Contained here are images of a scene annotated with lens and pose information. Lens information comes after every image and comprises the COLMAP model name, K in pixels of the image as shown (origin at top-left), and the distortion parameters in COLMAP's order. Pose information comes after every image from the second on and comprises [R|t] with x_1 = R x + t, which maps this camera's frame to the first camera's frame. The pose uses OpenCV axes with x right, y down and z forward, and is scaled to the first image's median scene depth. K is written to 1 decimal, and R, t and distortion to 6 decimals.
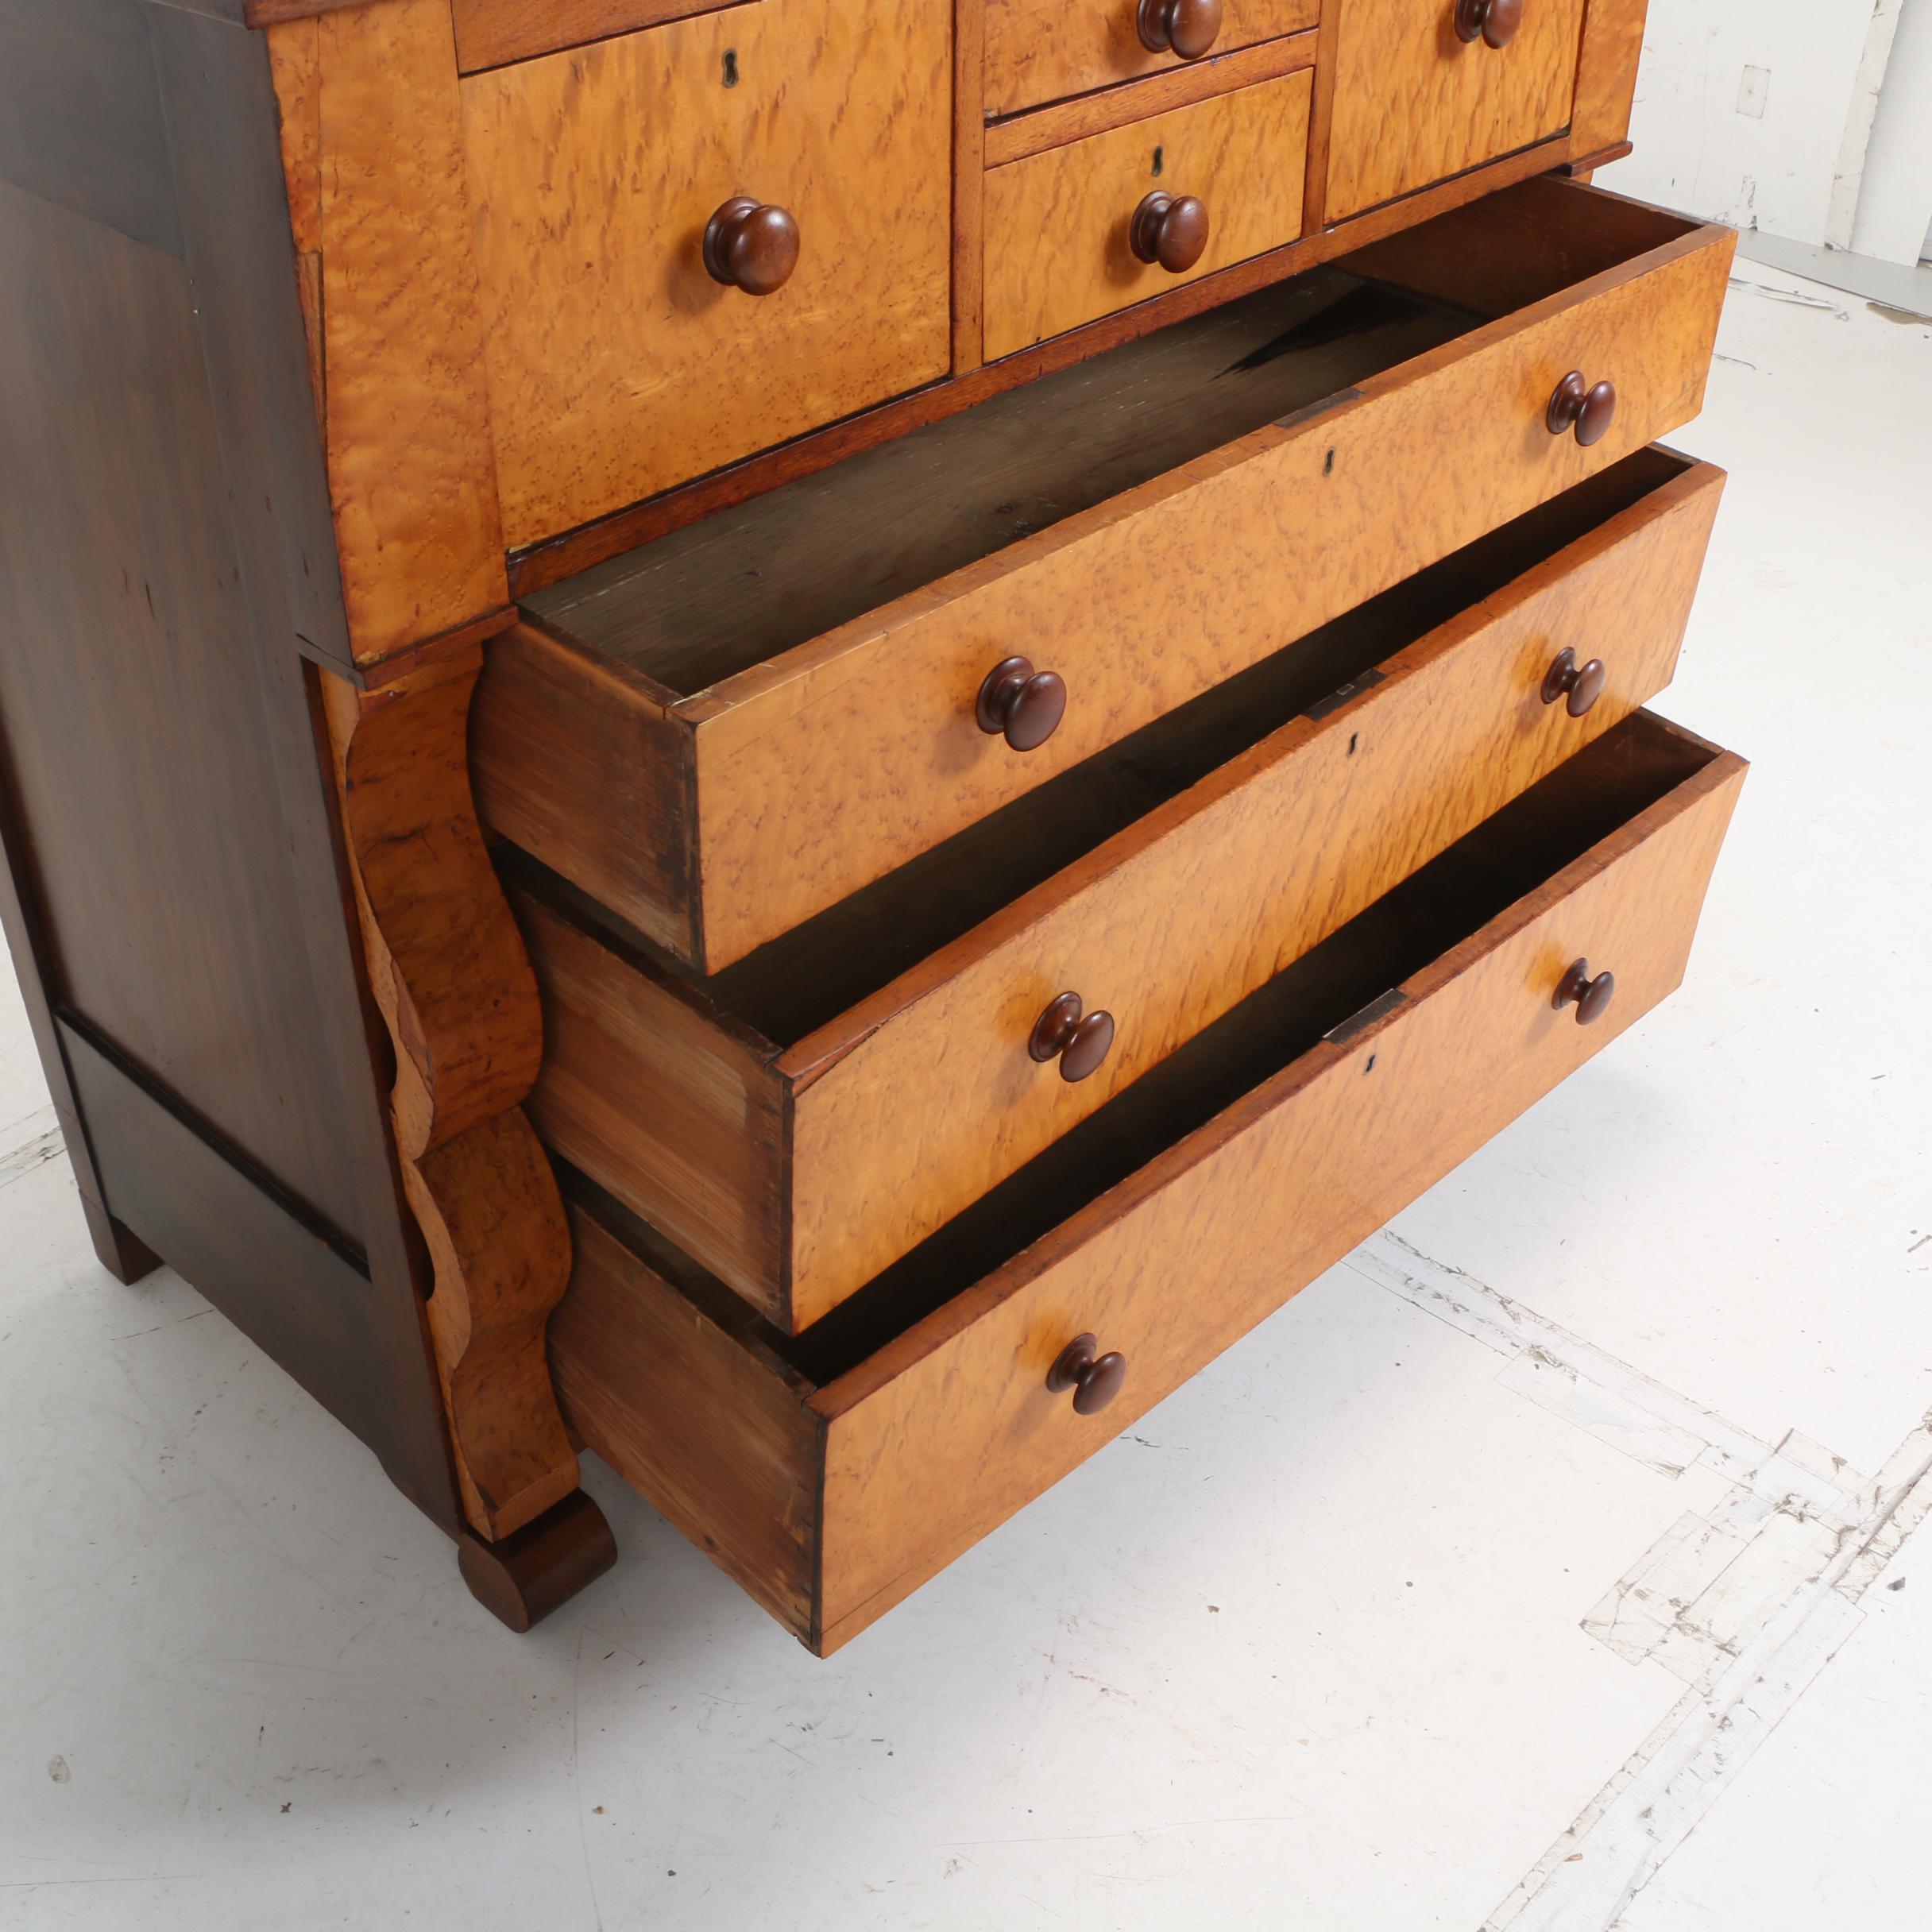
lens RADIAL K [[2358.4, 0, 915.5], [0, 2358.4, 1010.6], [0, 0, 1]] dist [-0.127737, 0.000000]
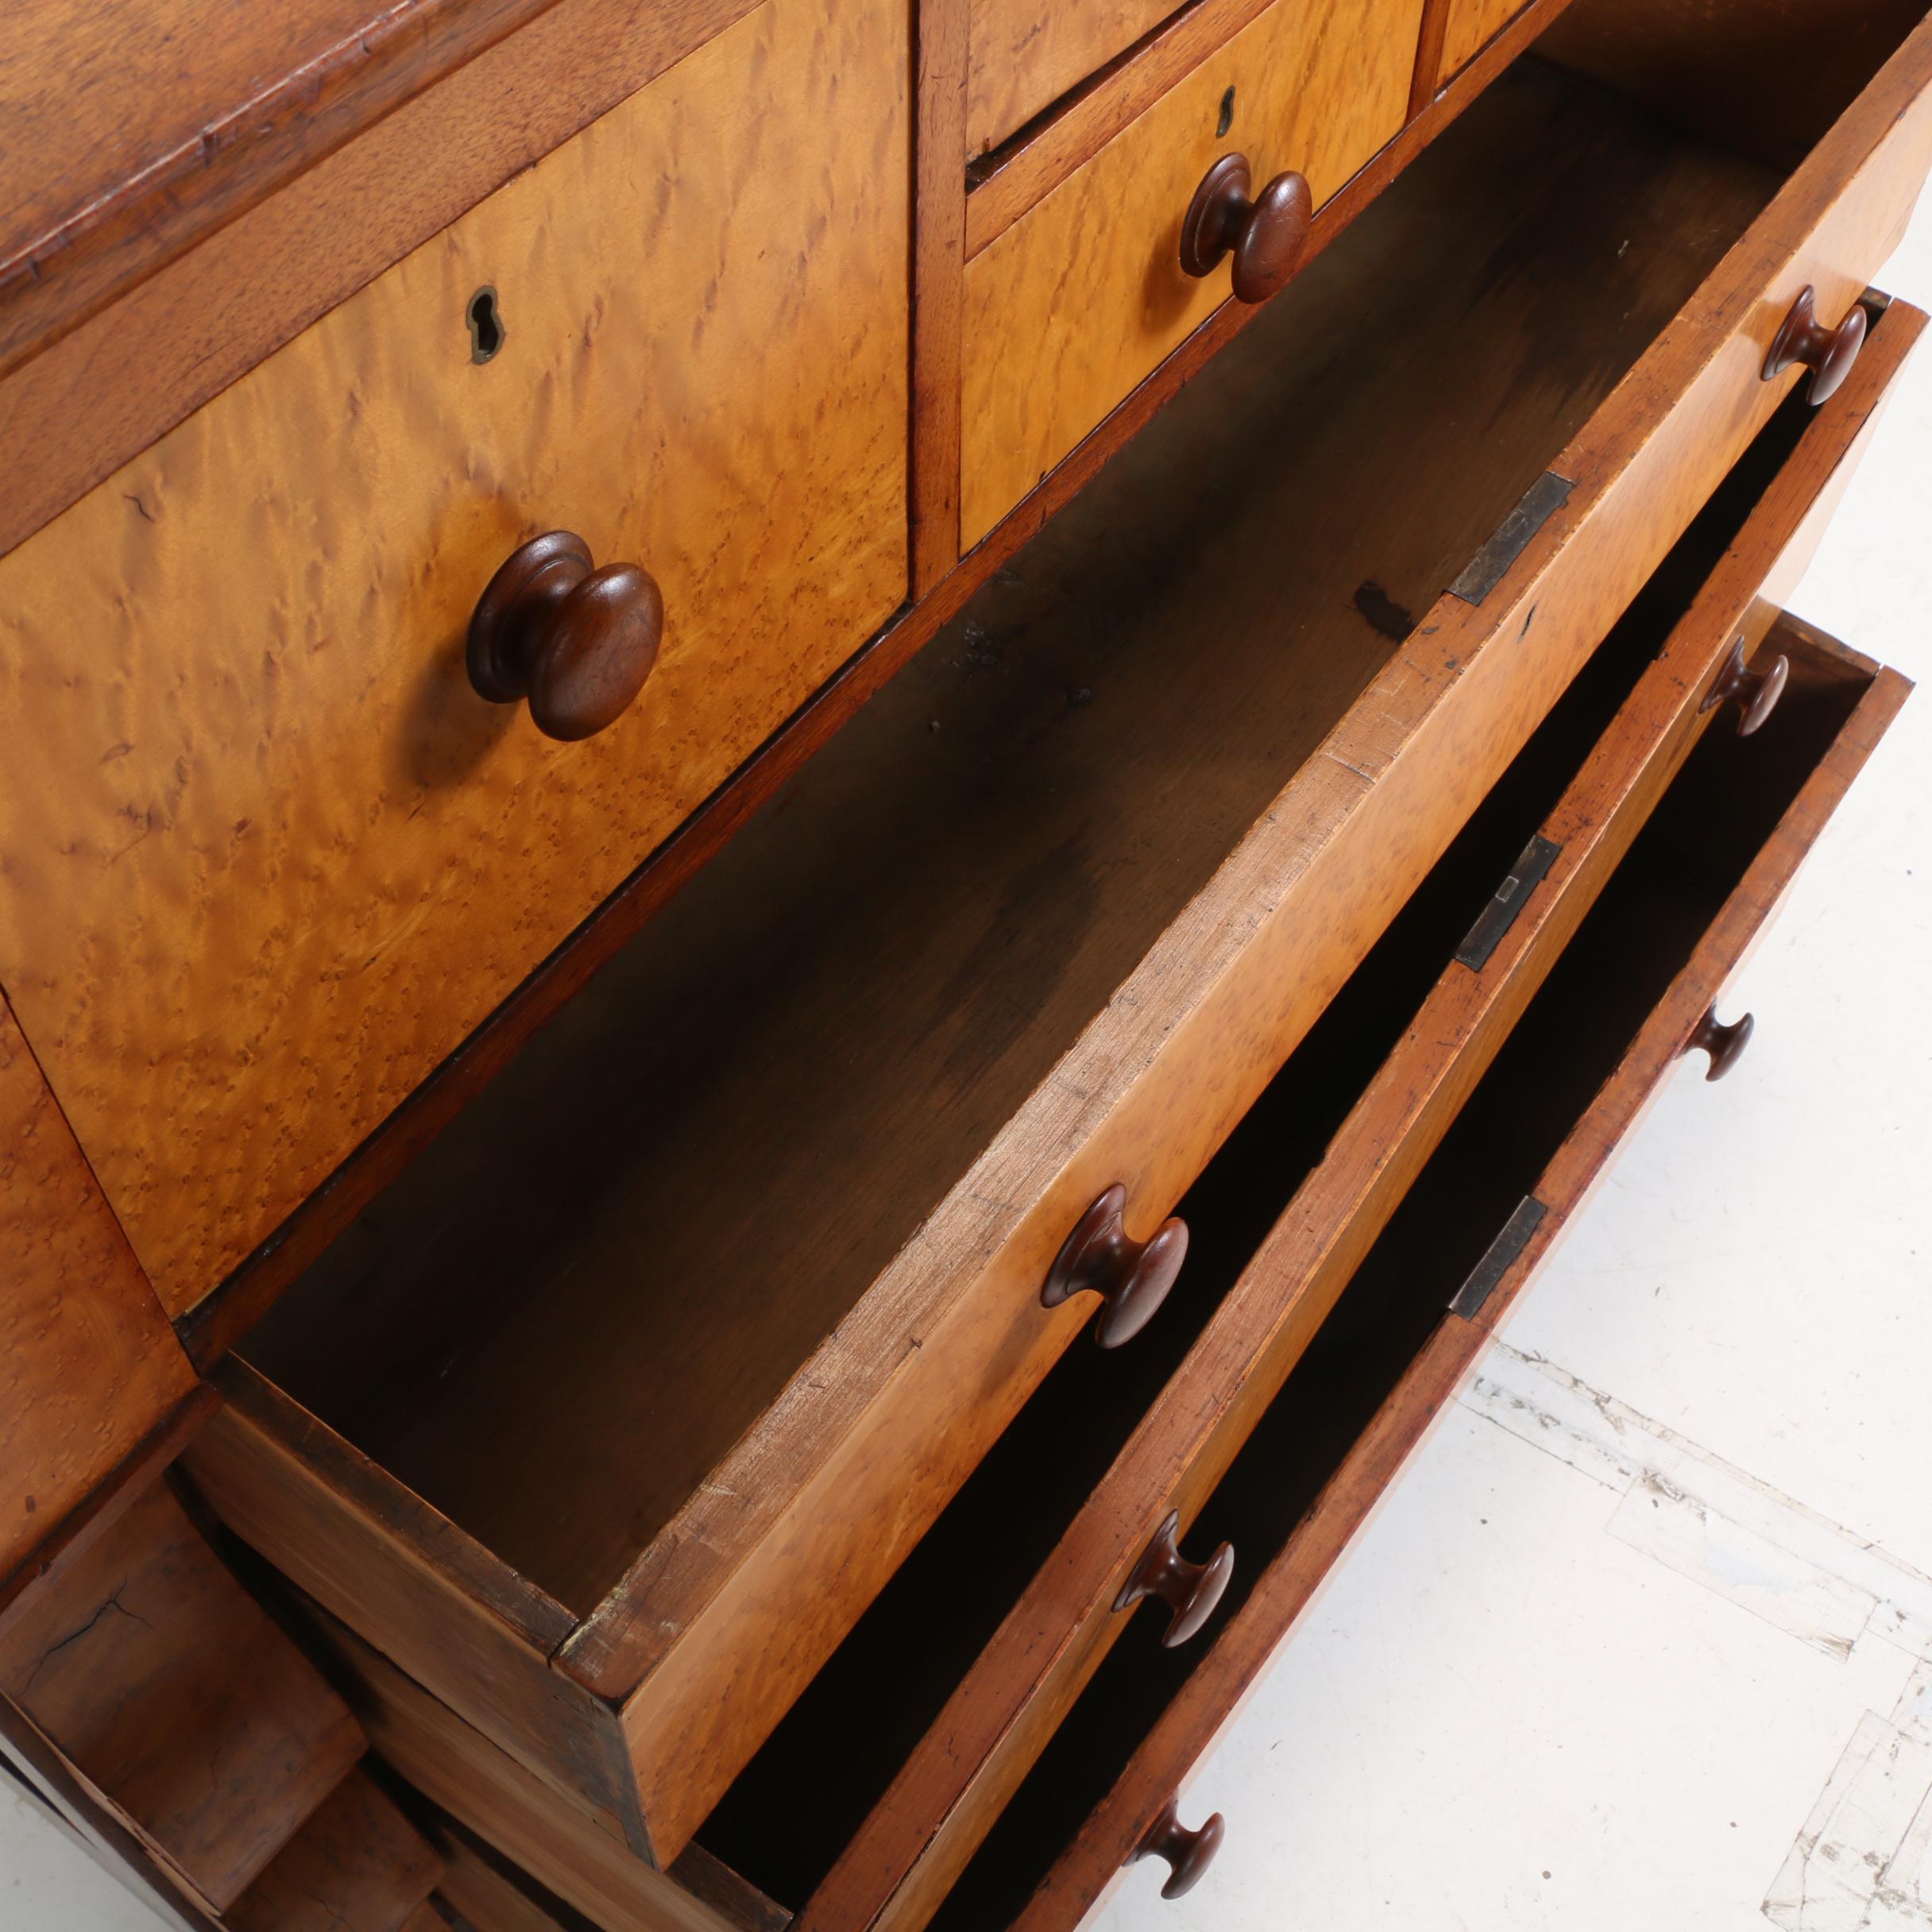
lens RADIAL K [[2358.4, 0, 956.1], [0, 2358.4, 980.5], [0, 0, 1]] dist [-0.127737, 0.000000]
pose [[0.985601, -0.121129, 0.117972, -0.049060], [0.083418, 0.955226, 0.283876, -0.336772], [-0.147076, -0.269948, 0.951576, 0.439685]]
